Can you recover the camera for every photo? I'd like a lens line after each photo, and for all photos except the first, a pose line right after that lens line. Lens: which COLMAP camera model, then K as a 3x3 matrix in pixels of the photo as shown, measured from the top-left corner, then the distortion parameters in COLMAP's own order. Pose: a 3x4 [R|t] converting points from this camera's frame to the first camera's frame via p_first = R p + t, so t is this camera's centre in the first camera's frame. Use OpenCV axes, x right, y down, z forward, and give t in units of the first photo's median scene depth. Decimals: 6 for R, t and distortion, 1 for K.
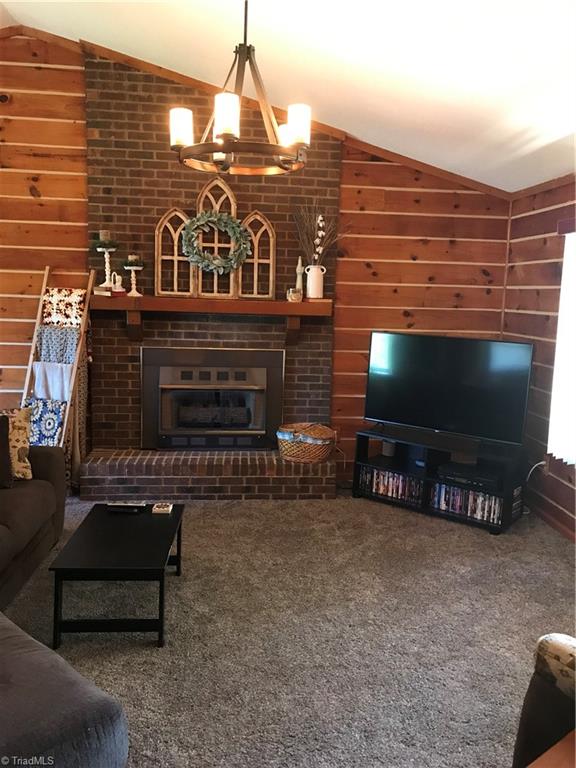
lens RADIAL K [[632.1, 0, 298.8], [0, 632.1, 380.5], [0, 0, 1]] dist [0.045981, -0.050823]
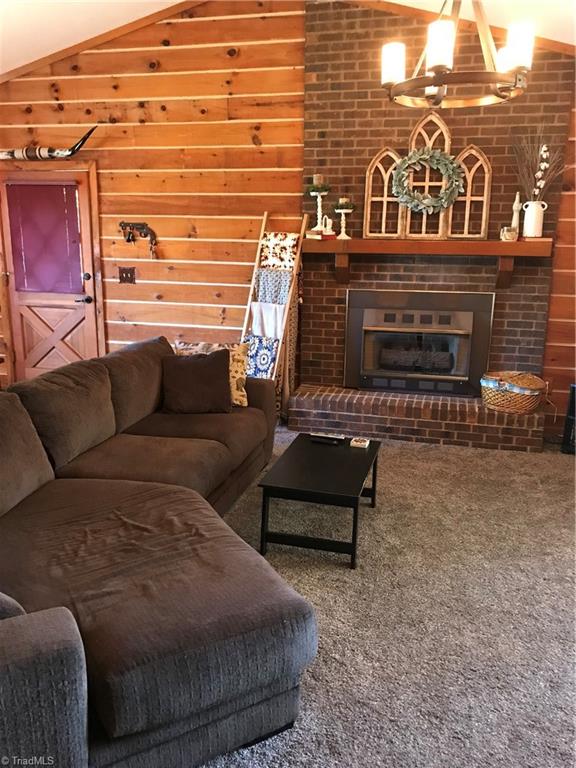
lens RADIAL K [[632.1, 0, 291.0], [0, 632.1, 377.9], [0, 0, 1]] dist [0.045981, -0.050823]
pose [[0.944054, 0.056769, -0.324867, 0.006593], [-0.029369, 0.995631, 0.088635, 0.002434], [0.328480, -0.074136, 0.941597, -0.009160]]
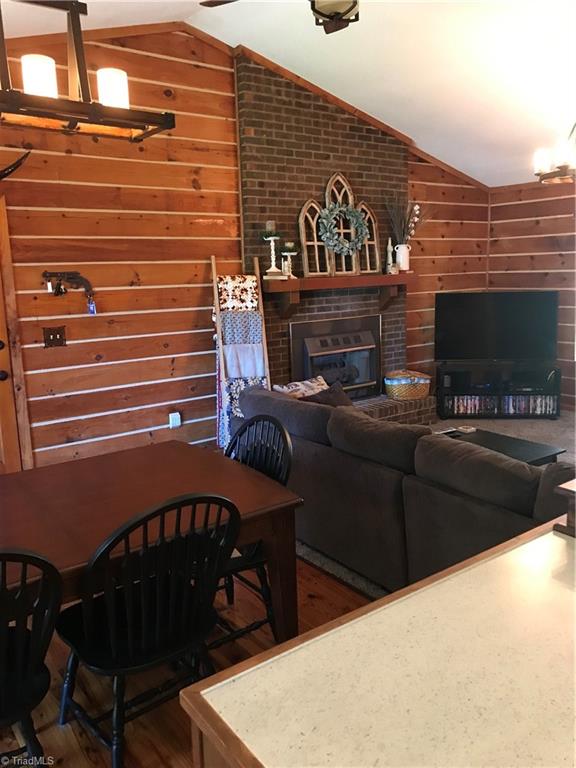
lens RADIAL K [[632.1, 0, 293.9], [0, 632.1, 377.8], [0, 0, 1]] dist [0.045981, -0.050823]
pose [[0.849450, -0.143810, 0.507694, -0.860780], [0.127597, 0.989573, 0.066819, -0.031611], [-0.512009, 0.008021, 0.858942, 0.023815]]
